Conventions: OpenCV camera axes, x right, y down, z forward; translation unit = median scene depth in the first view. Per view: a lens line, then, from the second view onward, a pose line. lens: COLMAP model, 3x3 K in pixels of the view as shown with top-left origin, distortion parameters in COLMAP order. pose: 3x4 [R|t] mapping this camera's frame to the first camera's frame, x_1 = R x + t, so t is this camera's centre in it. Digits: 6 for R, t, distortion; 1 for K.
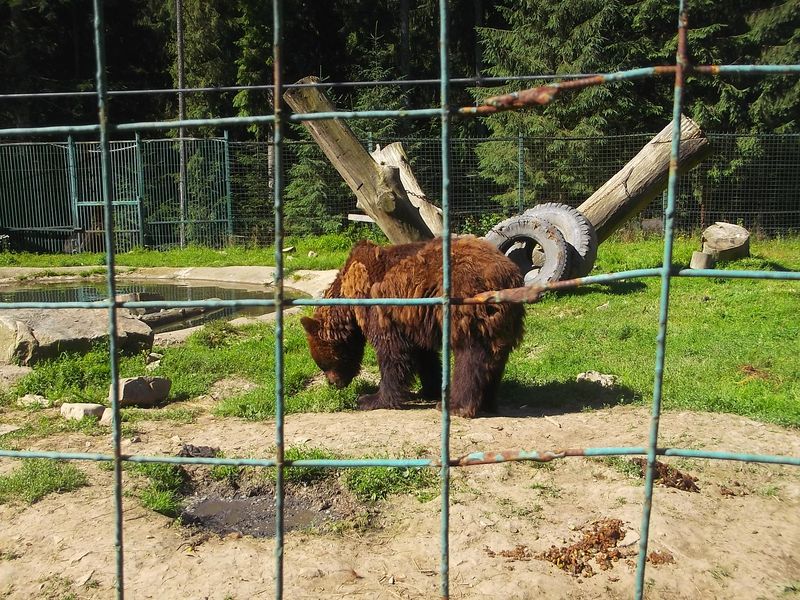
lens RADIAL K [[933.6, 0, 400.0], [0, 933.6, 300.0], [0, 0, 1]] dist [-0.046544, 0.210672]
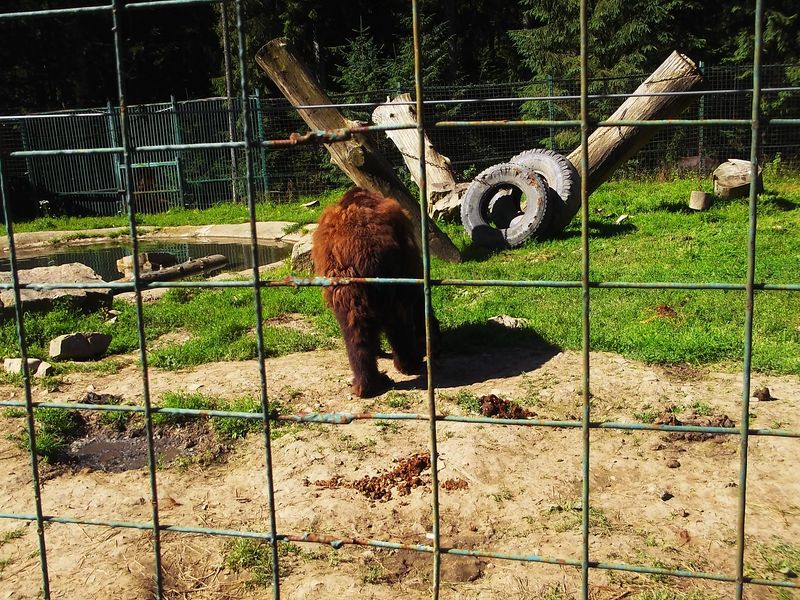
lens RADIAL K [[933.6, 0, 400.0], [0, 933.6, 300.0], [0, 0, 1]] dist [-0.046544, 0.210672]
pose [[0.995971, -0.031195, -0.084073, 0.121680], [0.035851, 0.997873, 0.054449, -0.001301], [0.082195, -0.057244, 0.994971, -0.034862]]
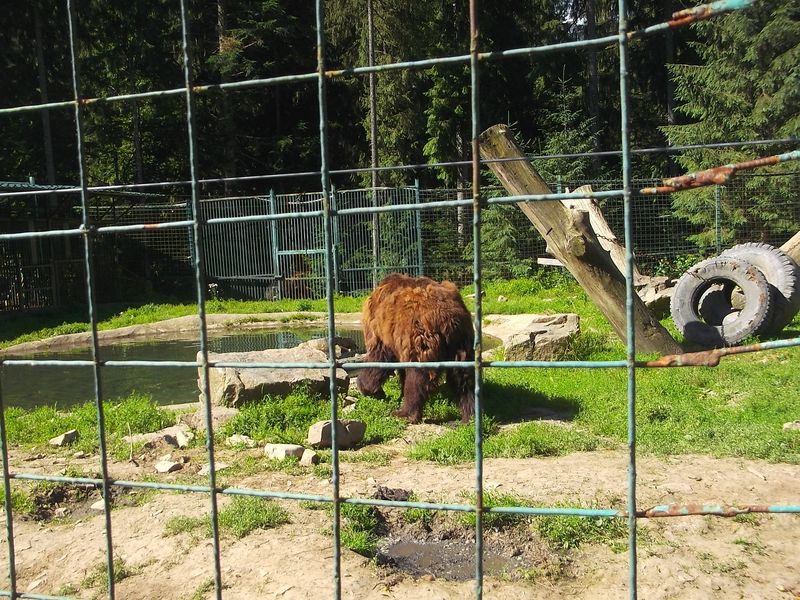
lens RADIAL K [[933.6, 0, 400.0], [0, 933.6, 300.0], [0, 0, 1]] dist [-0.046544, 0.210672]
pose [[0.979589, -0.010847, -0.200717, 0.000264], [0.001466, 0.998902, -0.046828, -0.001379], [0.201004, 0.045578, 0.978530, -0.007340]]
